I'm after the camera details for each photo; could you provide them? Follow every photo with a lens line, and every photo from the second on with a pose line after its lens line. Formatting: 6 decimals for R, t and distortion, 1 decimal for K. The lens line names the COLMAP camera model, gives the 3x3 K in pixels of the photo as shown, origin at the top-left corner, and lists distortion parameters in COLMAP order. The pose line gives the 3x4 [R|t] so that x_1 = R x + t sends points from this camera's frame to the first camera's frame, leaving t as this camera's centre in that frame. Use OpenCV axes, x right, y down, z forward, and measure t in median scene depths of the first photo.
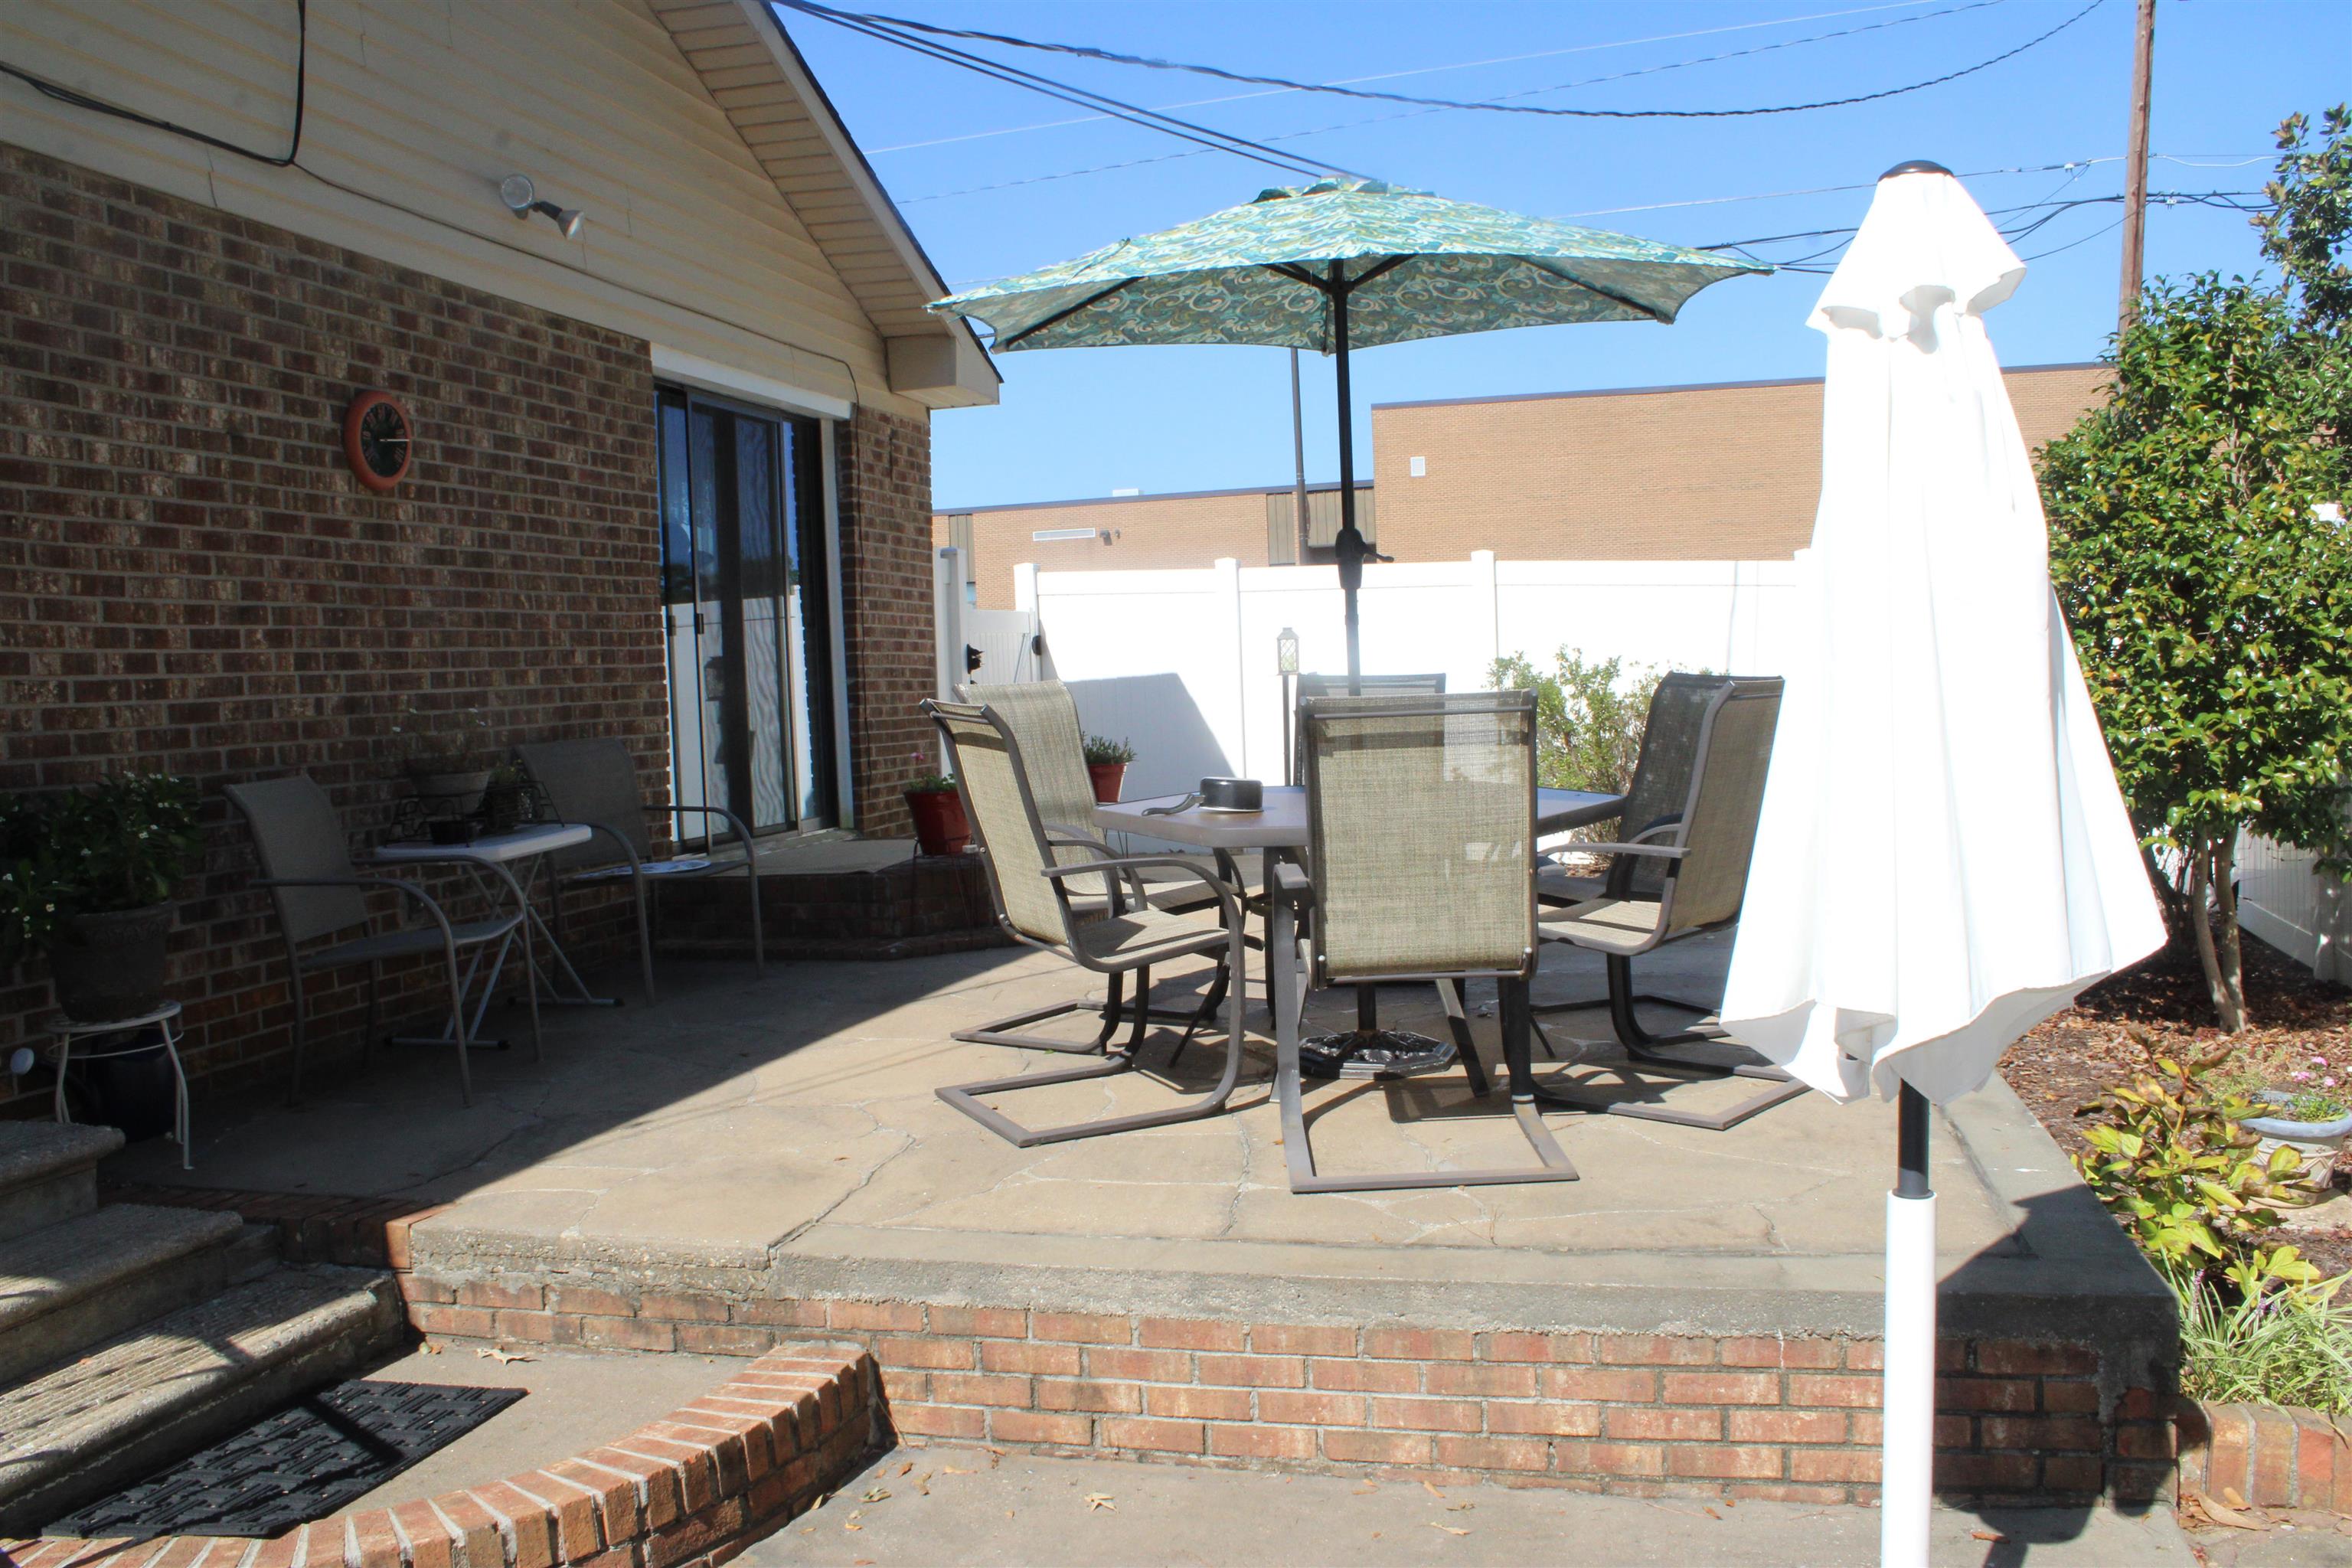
lens RADIAL K [[1957.3, 0, 1176.0], [0, 1957.3, 784.0], [0, 0, 1]] dist [-0.161955, 0.139412]
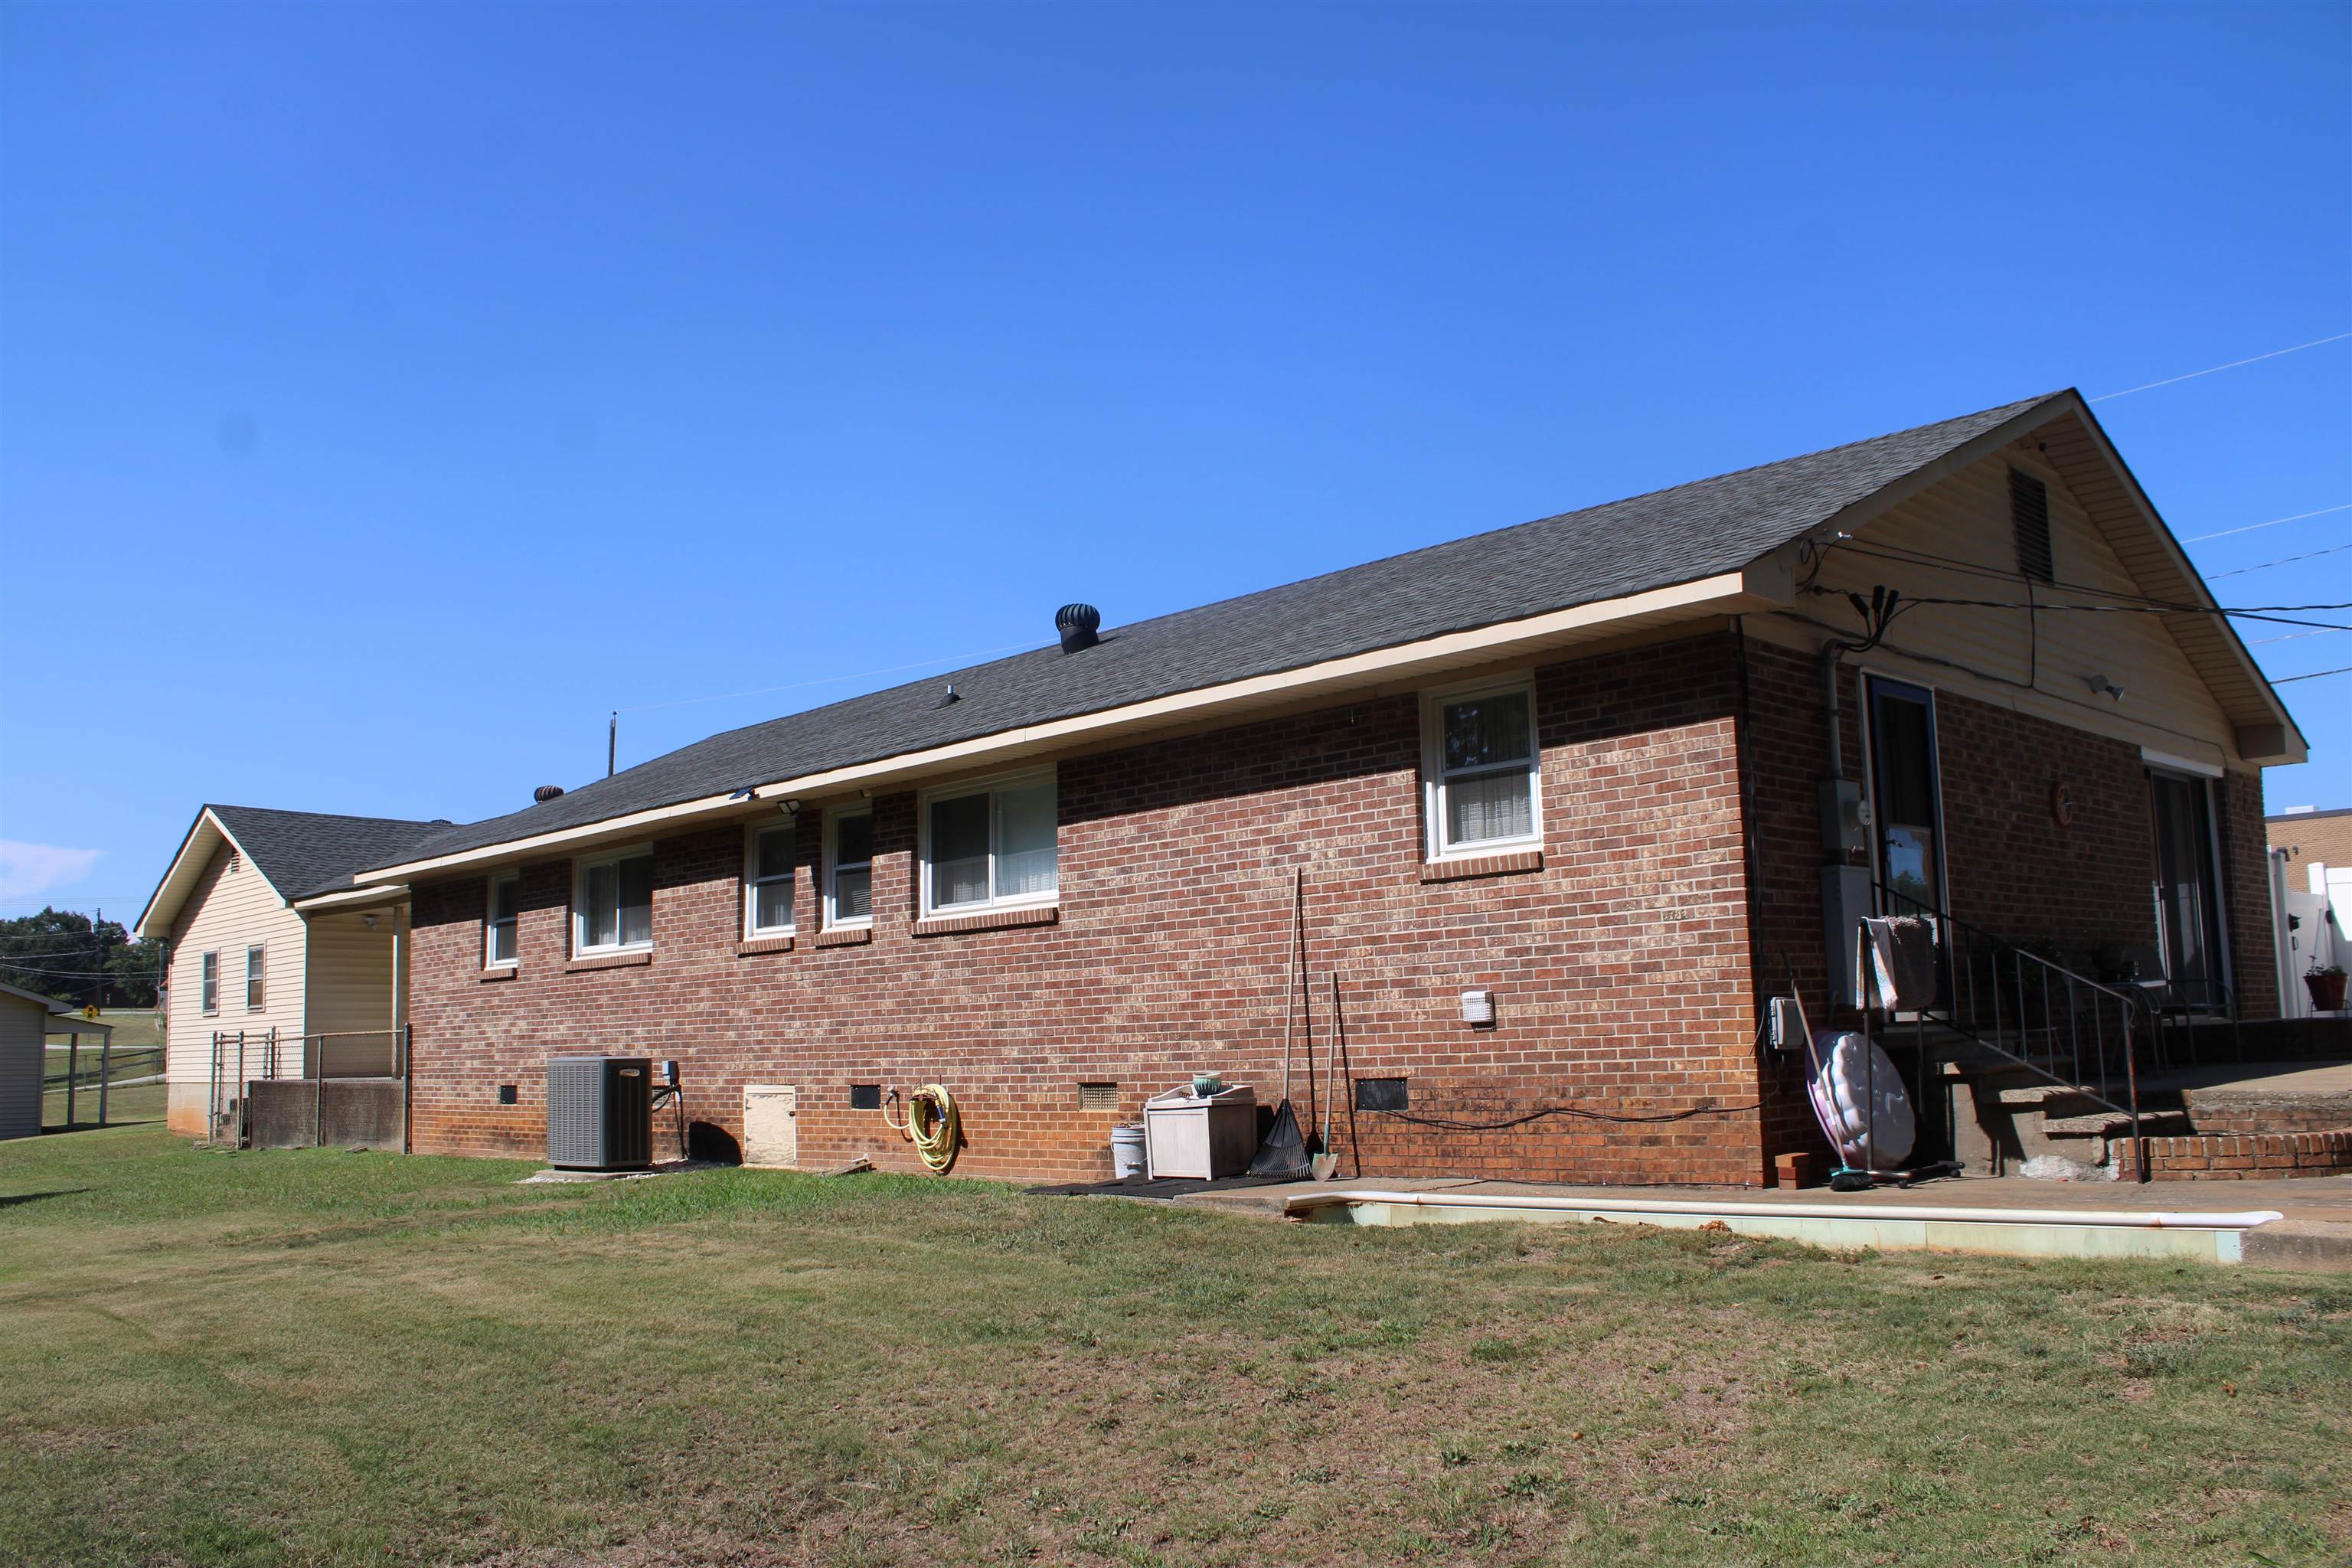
lens RADIAL K [[1957.3, 0, 1176.0], [0, 1957.3, 784.0], [0, 0, 1]] dist [-0.161955, 0.139412]
pose [[0.851737, -0.049639, -0.521613, -0.112061], [-0.040509, 0.986285, -0.160006, 0.154996], [0.522402, 0.157413, 0.838044, -1.123330]]
